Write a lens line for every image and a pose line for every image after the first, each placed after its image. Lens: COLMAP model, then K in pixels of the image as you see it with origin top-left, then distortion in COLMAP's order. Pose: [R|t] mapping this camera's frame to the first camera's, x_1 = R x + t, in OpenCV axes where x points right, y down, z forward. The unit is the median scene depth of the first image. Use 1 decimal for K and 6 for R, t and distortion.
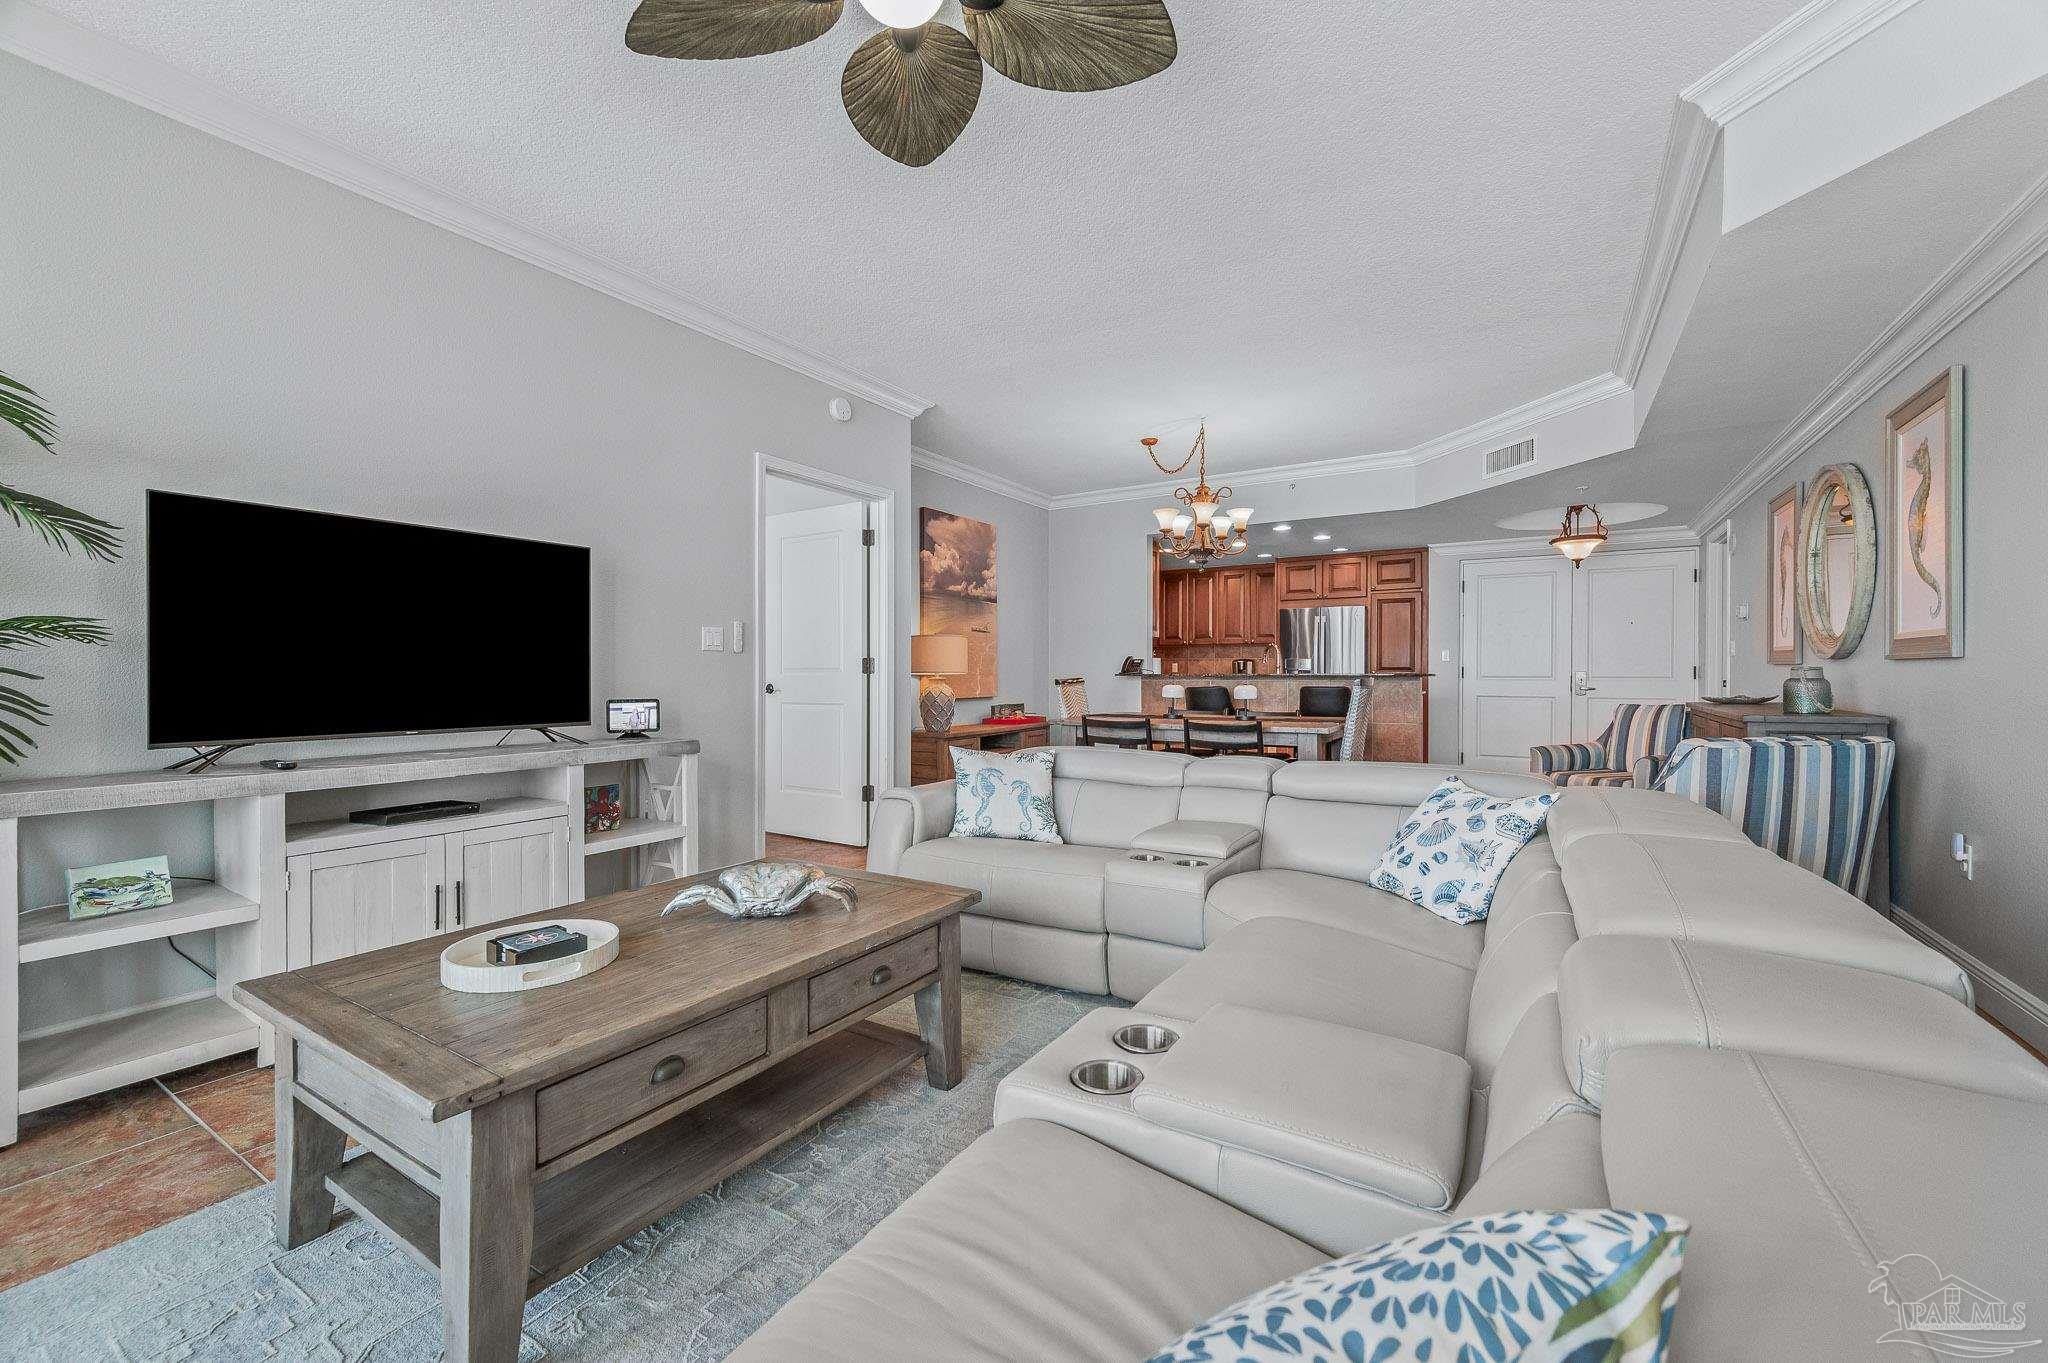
lens RADIAL K [[827.9, 0, 1021.2], [0, 827.9, 682.7], [0, 0, 1]] dist [0.001746, -0.000088]
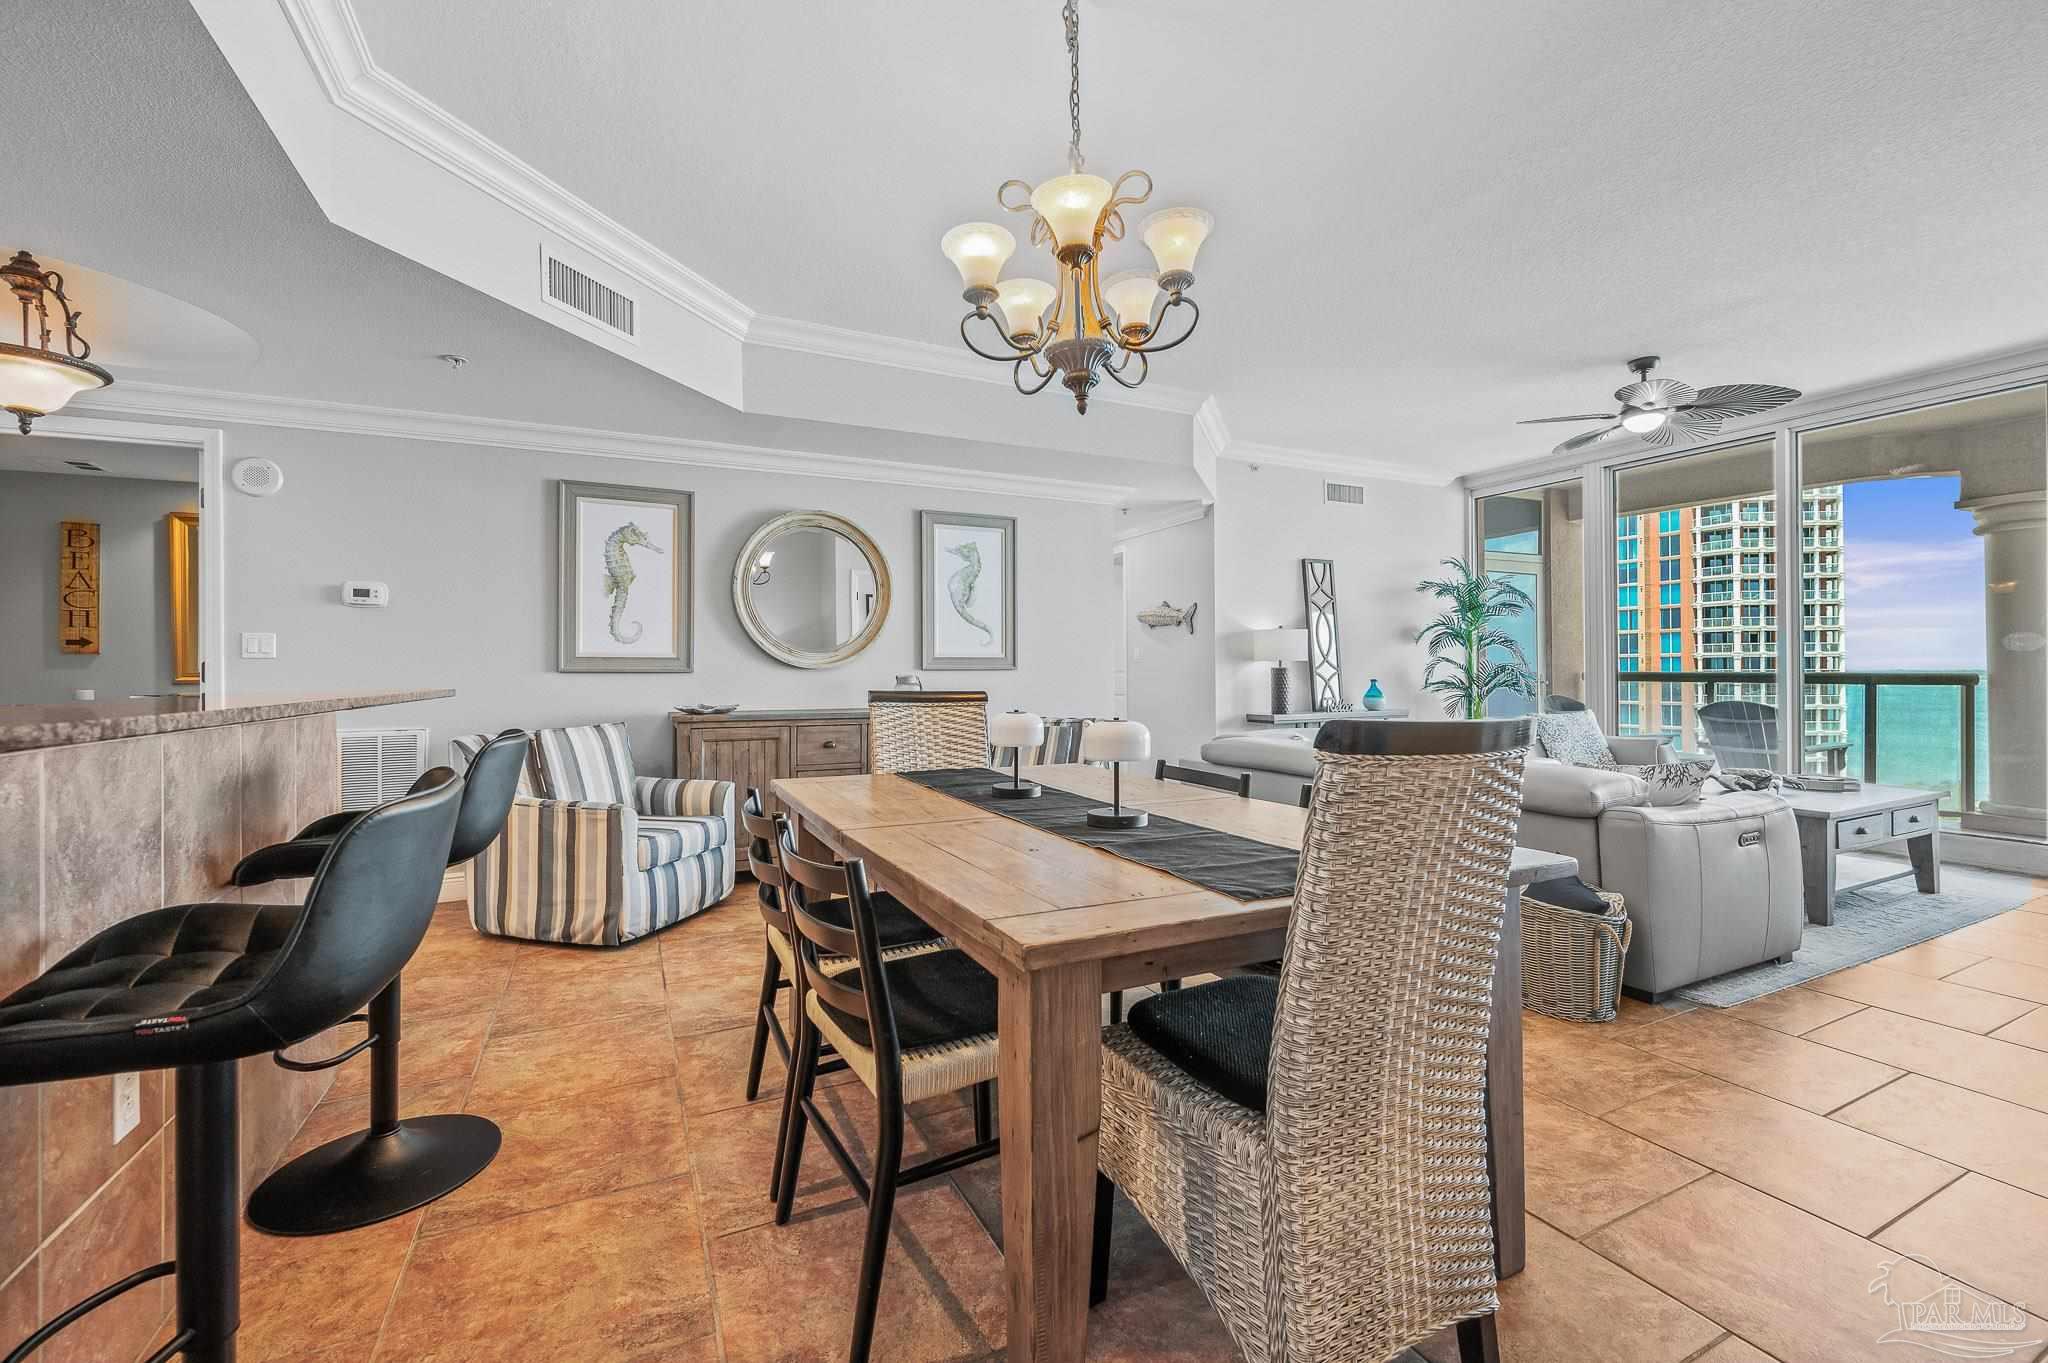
lens RADIAL K [[827.9, 0, 1019.7], [0, 827.9, 669.8], [0, 0, 1]] dist [0.001746, -0.000088]
pose [[-0.844233, 0.008695, 0.535906, 0.039939], [0.014423, 0.999875, 0.006499, -0.018925], [-0.535783, 0.013216, -0.844252, 1.254056]]
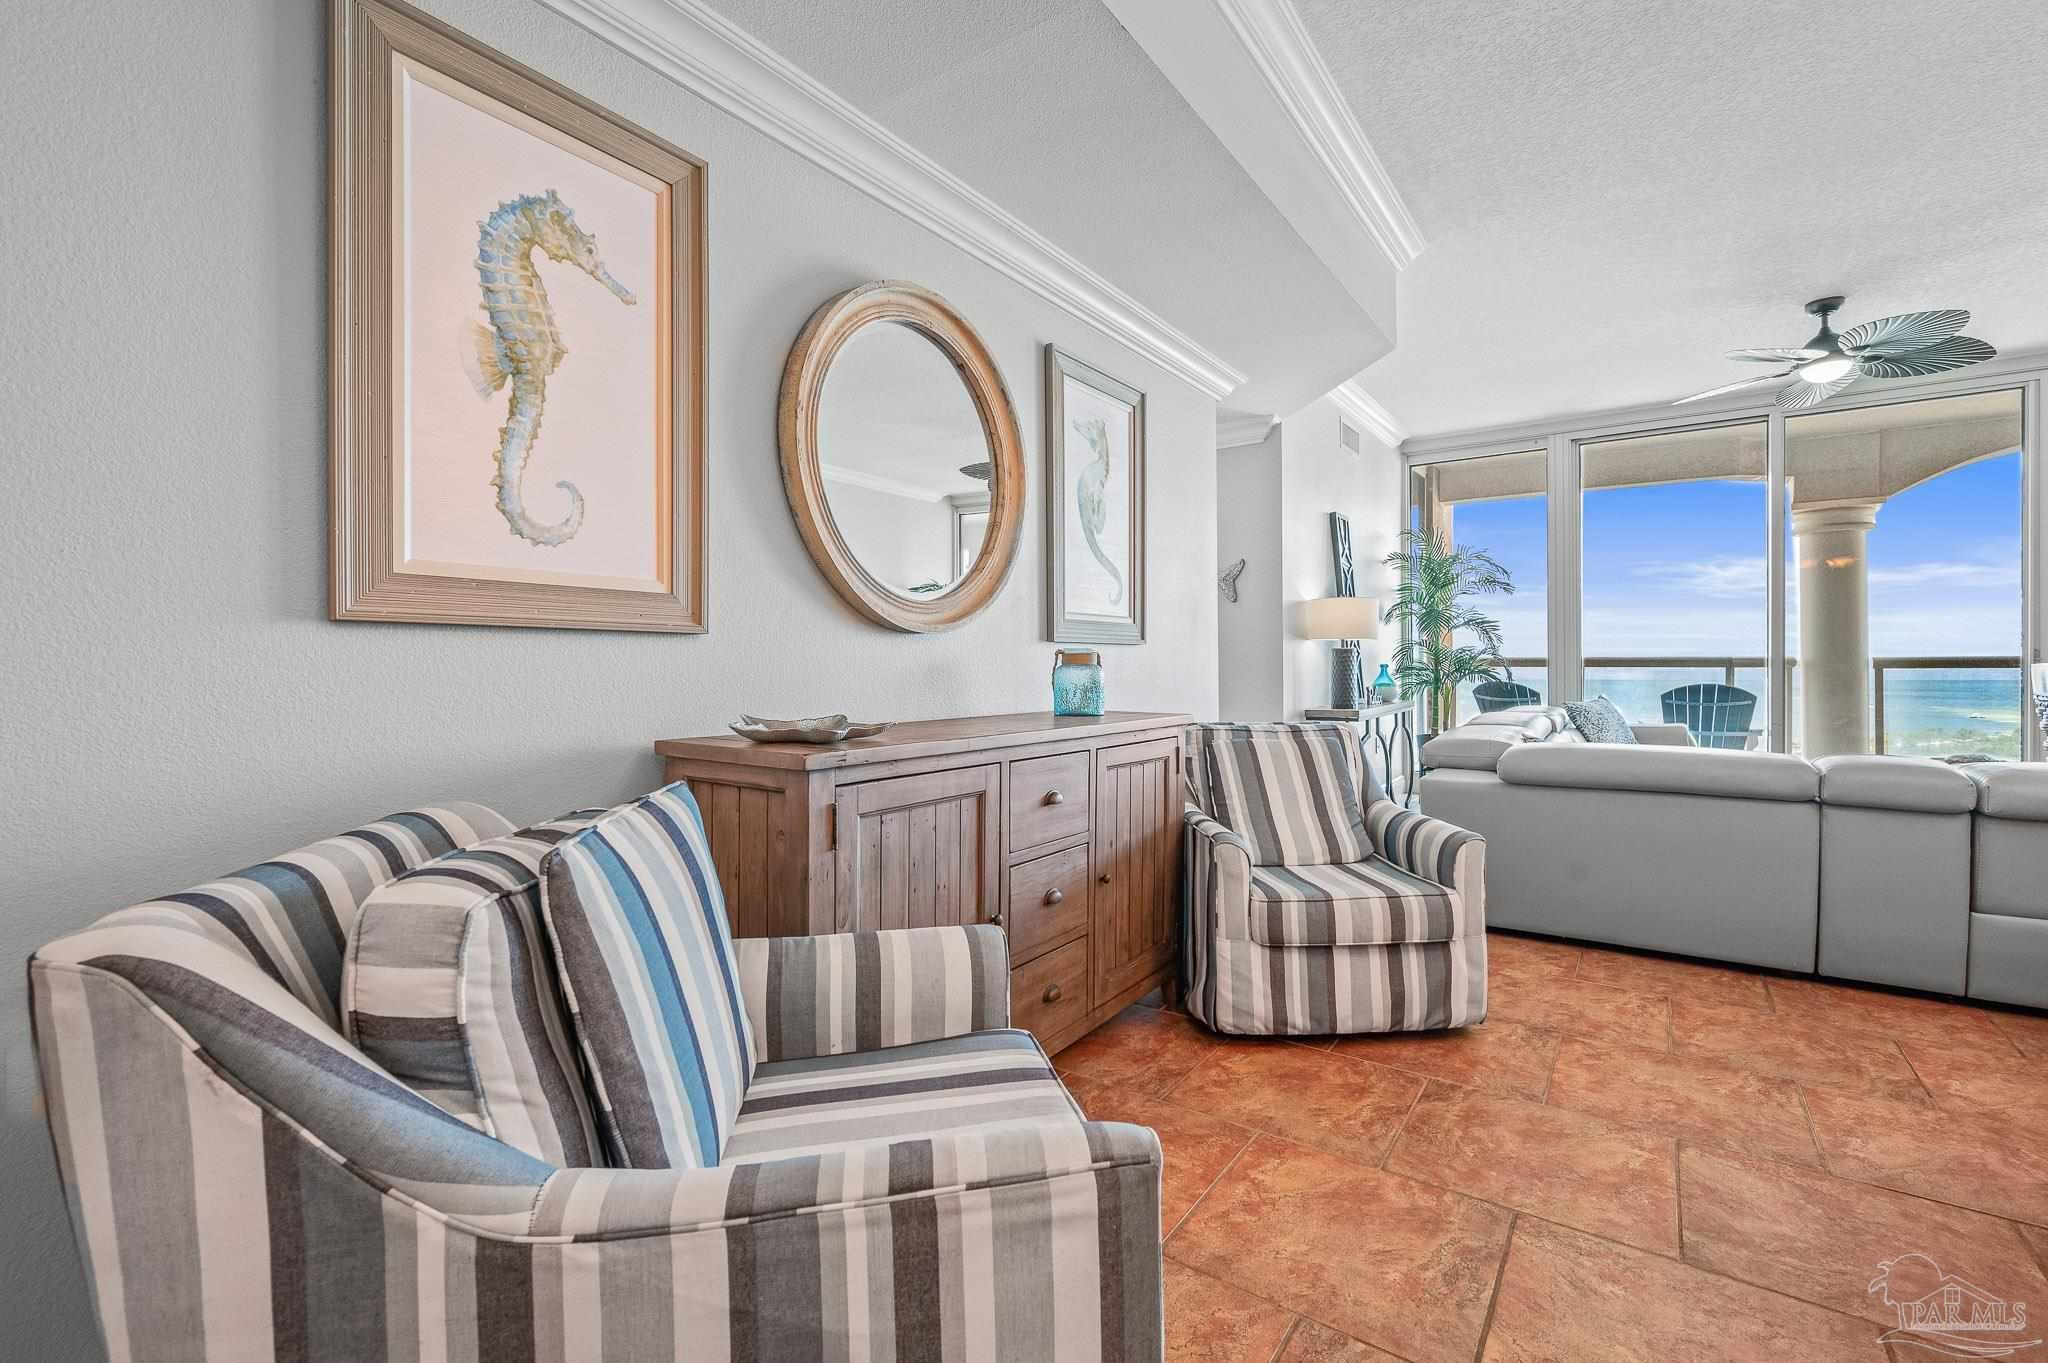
lens RADIAL K [[879.7, 0, 1021.9], [0, 879.7, 672.9], [0, 0, 1]] dist [0.002622, 0.000034]
pose [[-0.997164, 0.008193, 0.074818, 0.574867], [0.009871, 0.999707, 0.022097, -0.007827], [-0.074615, 0.022772, -0.996952, 1.072196]]
